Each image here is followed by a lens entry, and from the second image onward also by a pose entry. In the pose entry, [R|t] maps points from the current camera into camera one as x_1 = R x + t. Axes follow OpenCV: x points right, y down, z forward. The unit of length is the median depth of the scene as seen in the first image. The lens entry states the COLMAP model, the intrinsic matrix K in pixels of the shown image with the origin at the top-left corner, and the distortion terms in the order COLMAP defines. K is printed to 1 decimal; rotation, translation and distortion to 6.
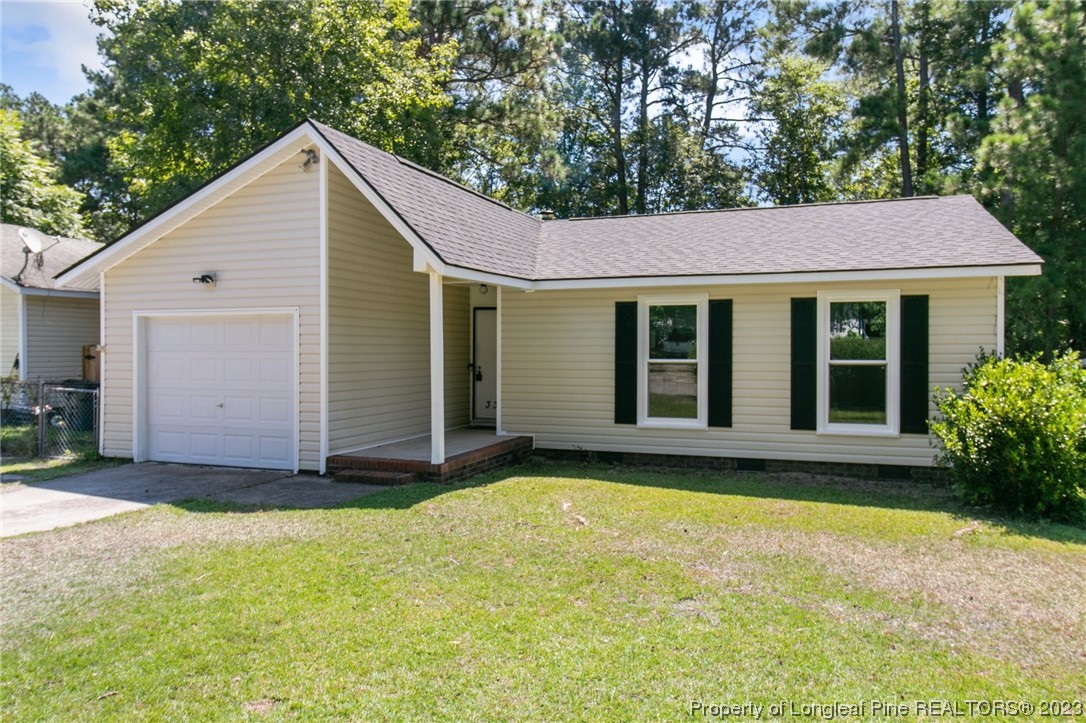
lens RADIAL K [[785.5, 0, 539.0], [0, 785.5, 358.1], [0, 0, 1]] dist [0.005067, 0.000312]
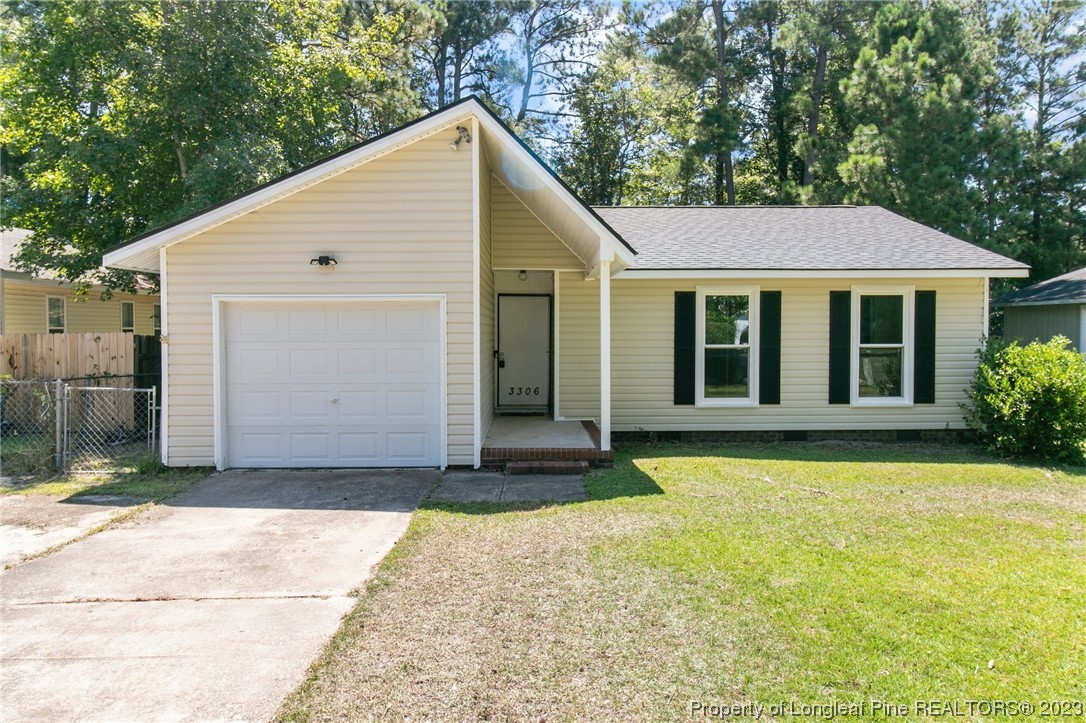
lens RADIAL K [[785.5, 0, 545.0], [0, 785.5, 357.2], [0, 0, 1]] dist [0.005067, 0.000312]
pose [[0.929653, -0.016068, 0.368087, -0.495505], [0.007670, 0.999676, 0.024267, -0.009945], [-0.368357, -0.019737, 0.929475, 0.071285]]
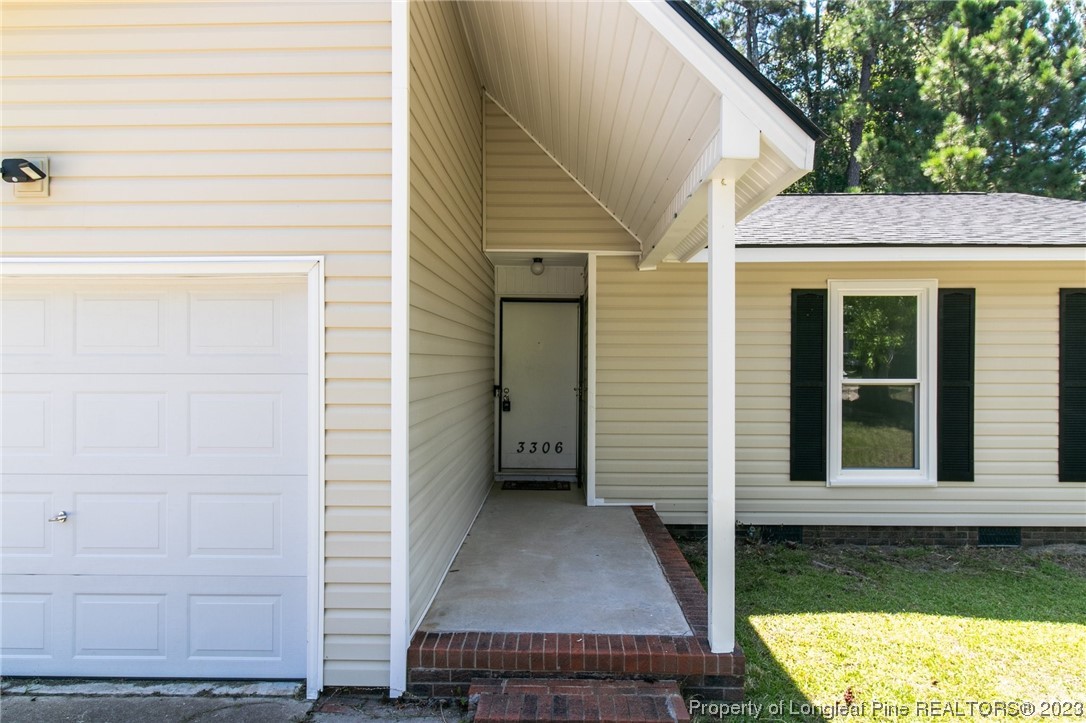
lens RADIAL K [[645.5, 0, 548.8], [0, 645.5, 361.7], [0, 0, 1]] dist [0.000664, 0.004455]
pose [[0.943109, -0.000861, 0.332484, -0.279556], [0.003067, 0.999977, -0.006110, -0.010862], [-0.332471, 0.006782, 0.943089, 0.612713]]
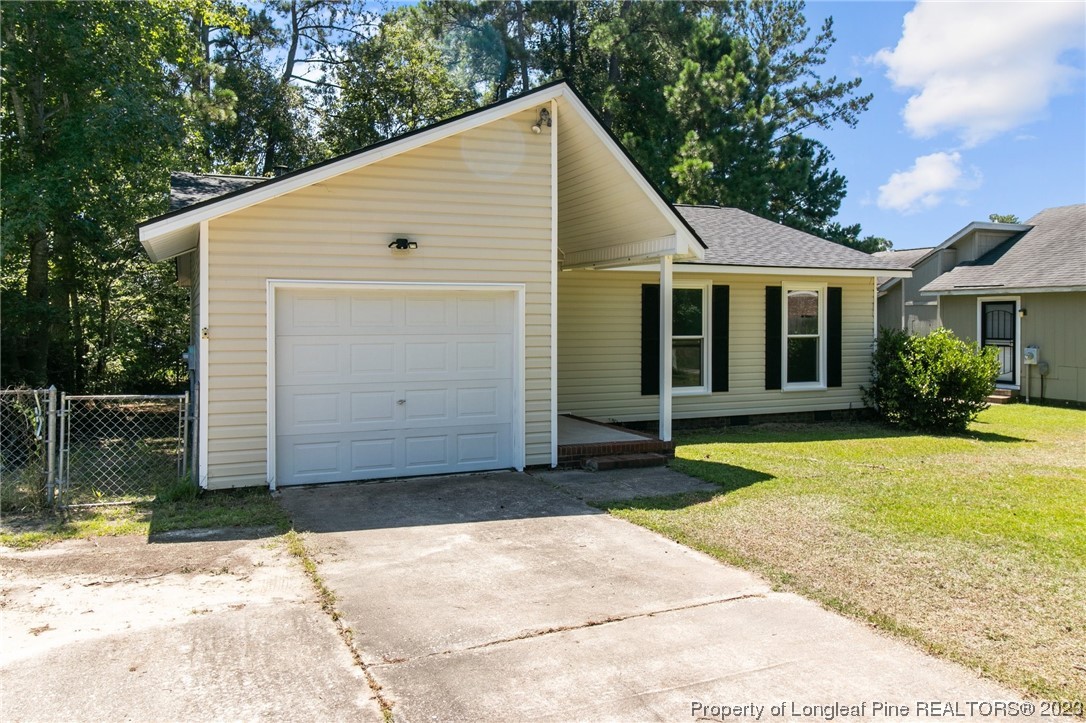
lens RADIAL K [[828.5, 0, 546.4], [0, 828.5, 335.8], [0, 0, 1]] dist [0.002380, -0.002384]
pose [[0.717599, -0.014769, 0.696300, -0.857665], [0.009265, 0.999889, 0.011661, -0.015116], [-0.696395, -0.001917, 0.717657, 0.283154]]
